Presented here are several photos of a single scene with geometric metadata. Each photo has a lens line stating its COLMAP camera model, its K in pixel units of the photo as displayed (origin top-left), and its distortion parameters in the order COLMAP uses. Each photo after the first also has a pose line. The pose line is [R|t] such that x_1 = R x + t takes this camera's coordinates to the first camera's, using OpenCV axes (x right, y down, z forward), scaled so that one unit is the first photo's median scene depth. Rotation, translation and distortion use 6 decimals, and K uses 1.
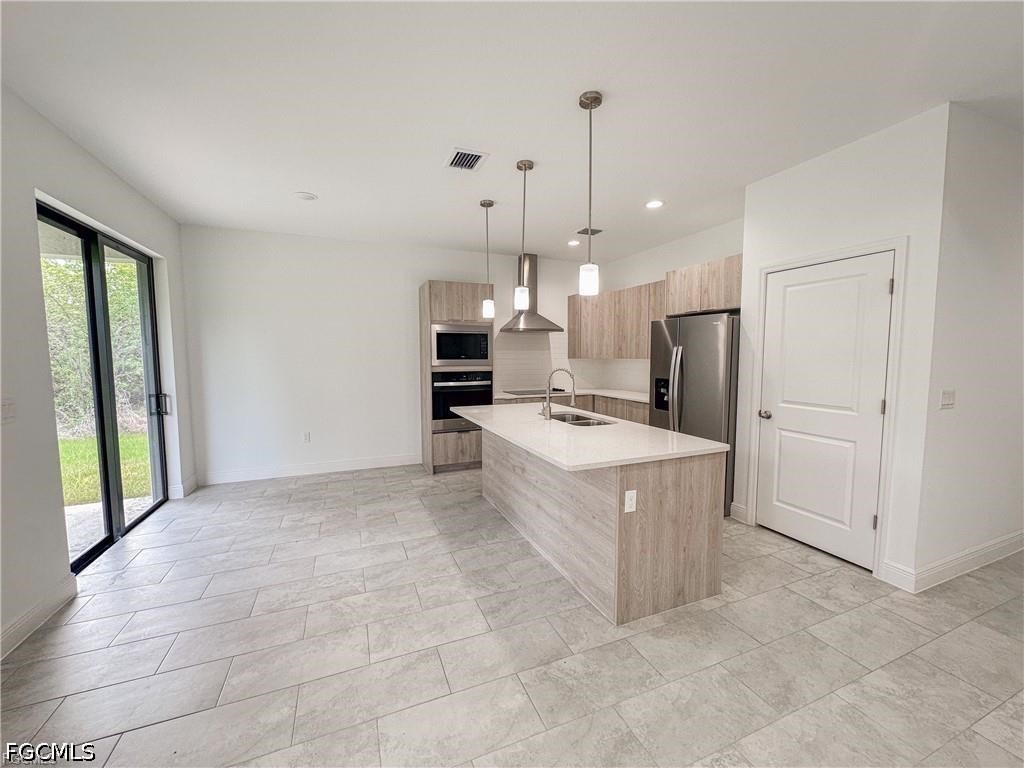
lens RADIAL K [[406.1, 0, 513.1], [0, 406.1, 384.4], [0, 0, 1]] dist [-0.000499, -0.000606]
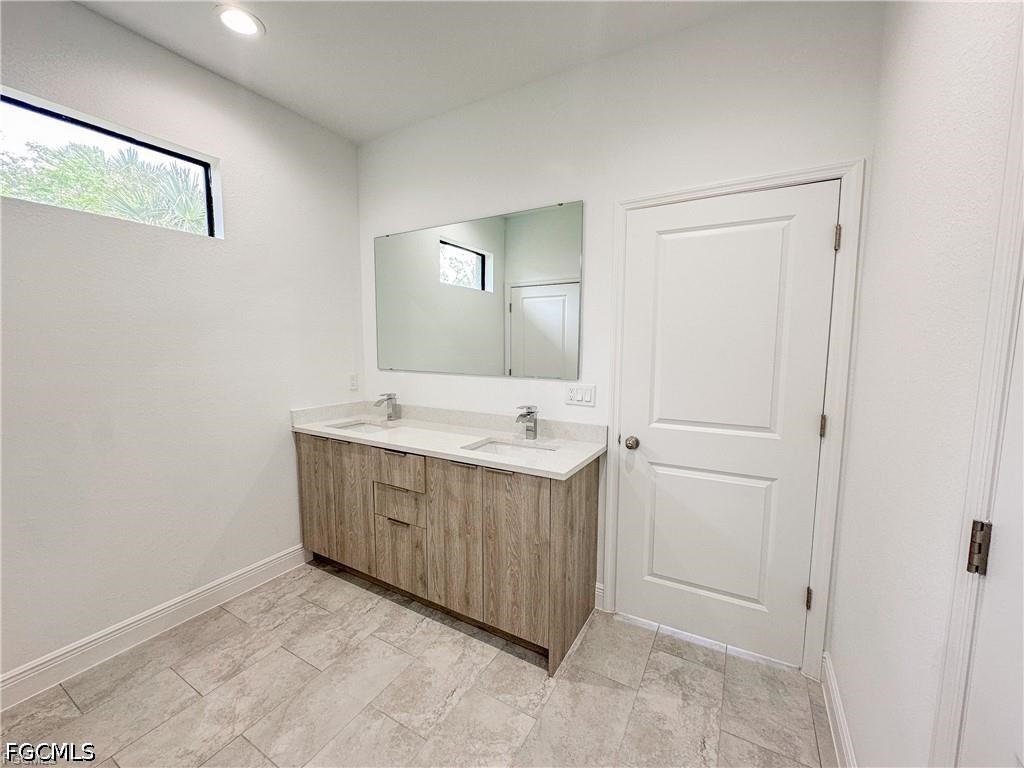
lens RADIAL K [[406.1, 0, 511.2], [0, 406.1, 391.6], [0, 0, 1]] dist [-0.000499, -0.000606]
pose [[0.772944, -0.055434, 0.632048, 0.085611], [0.040372, 0.998454, 0.038199, -0.030394], [-0.633188, -0.004008, 0.773987, 0.579115]]
